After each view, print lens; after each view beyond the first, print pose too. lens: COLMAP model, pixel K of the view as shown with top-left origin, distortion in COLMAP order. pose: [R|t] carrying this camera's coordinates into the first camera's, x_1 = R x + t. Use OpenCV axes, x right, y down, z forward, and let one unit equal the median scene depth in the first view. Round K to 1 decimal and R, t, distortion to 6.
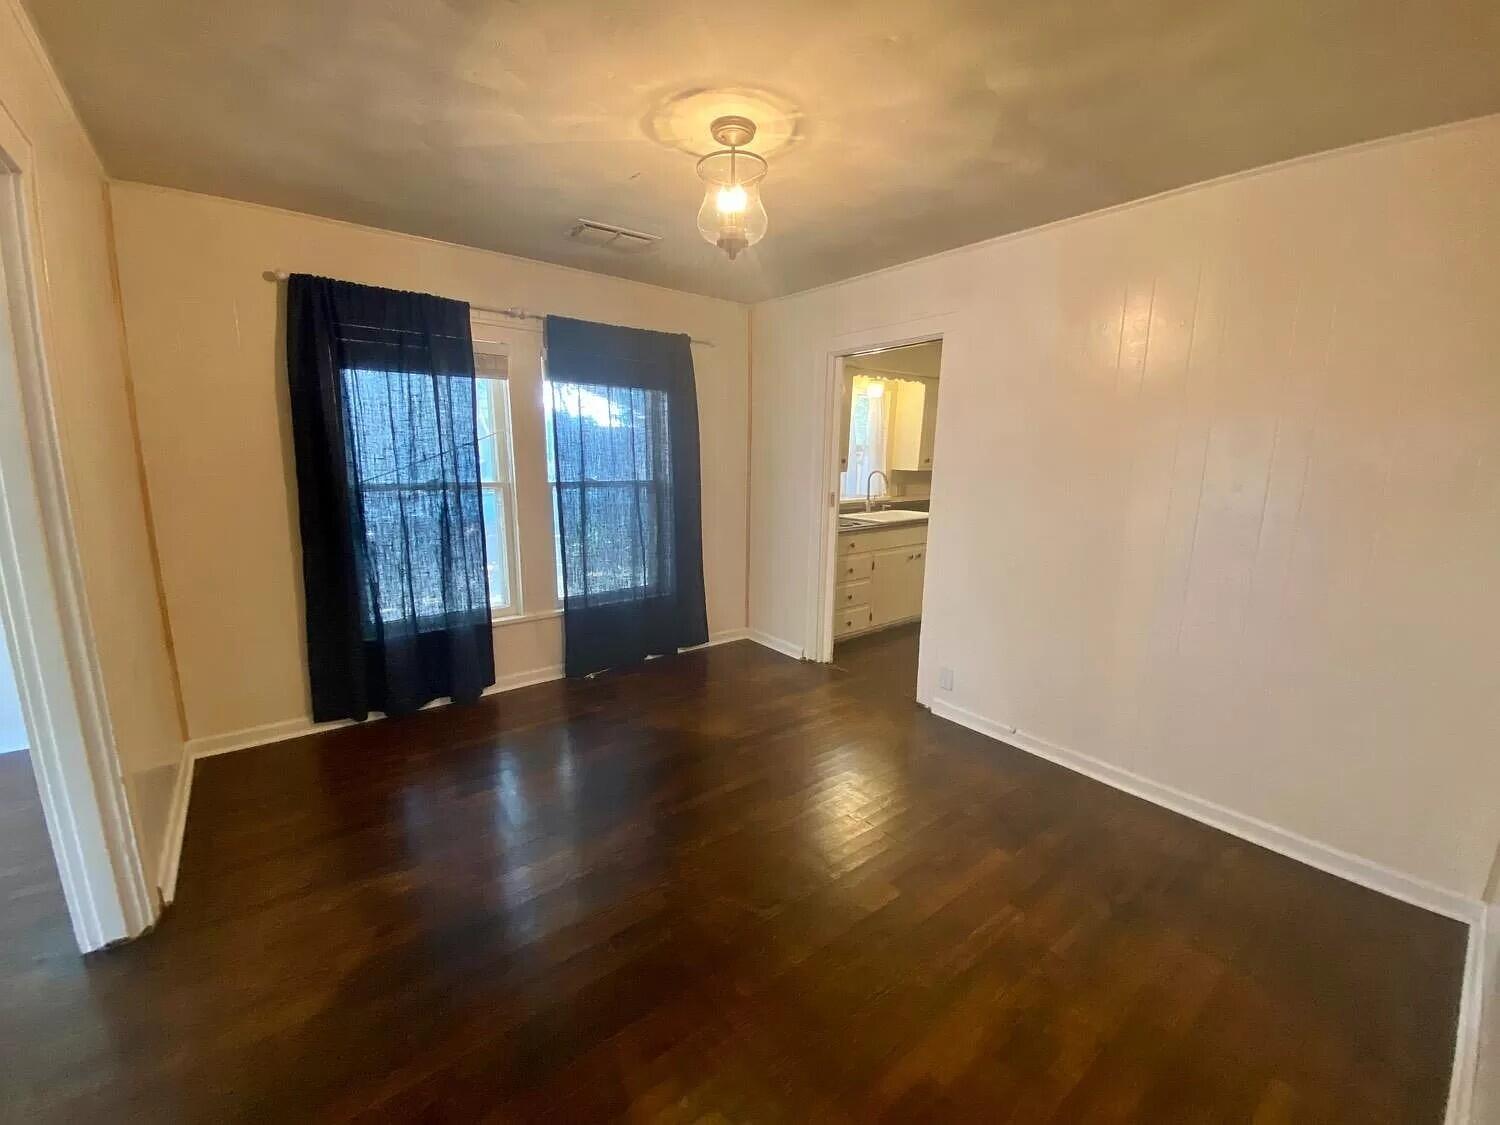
lens RADIAL K [[597.9, 0, 750.0], [0, 597.9, 562.5], [0, 0, 1]] dist [-0.001218, -0.000198]
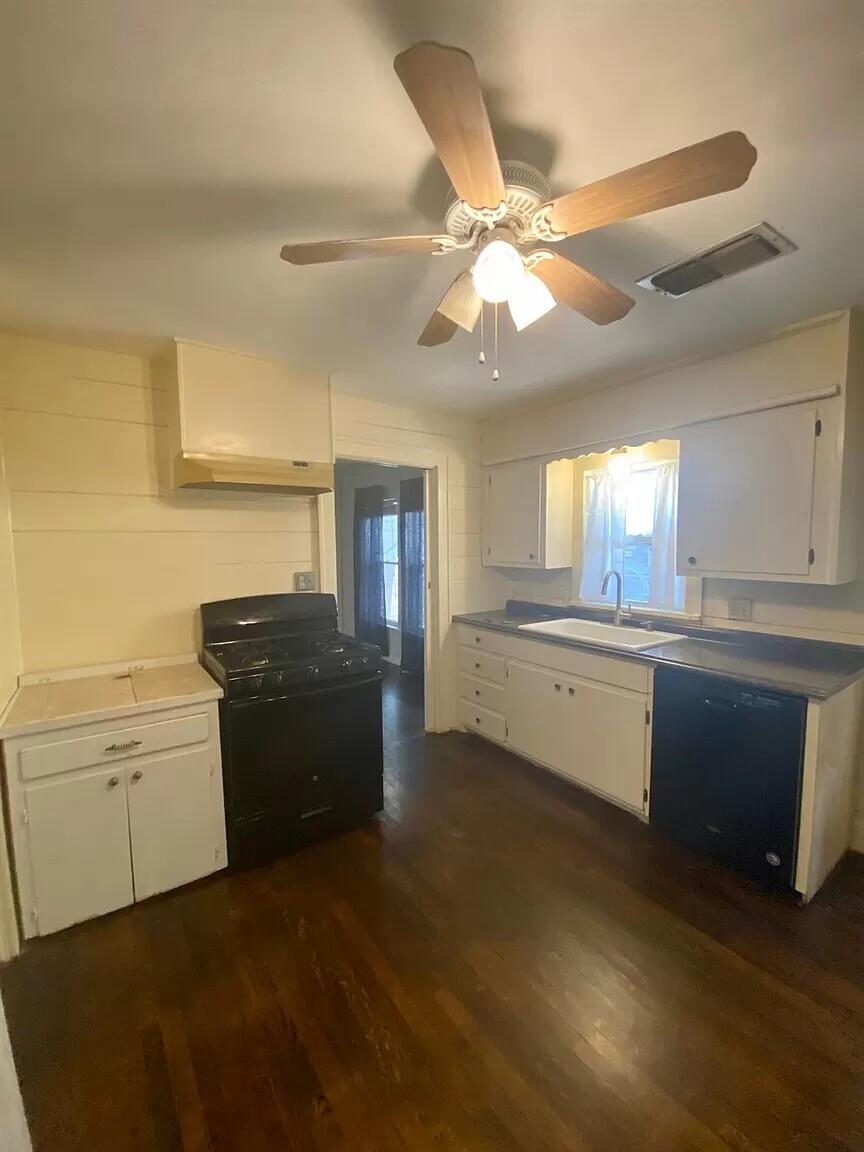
lens RADIAL K [[475.2, 0, 432.0], [0, 475.2, 576.0], [0, 0, 1]] dist [-0.000587, -0.000261]
pose [[-0.083092, 0.056202, -0.994956, 0.915409], [-0.171499, 0.982706, 0.069832, -0.167479], [0.981674, 0.176436, -0.072016, 0.926471]]
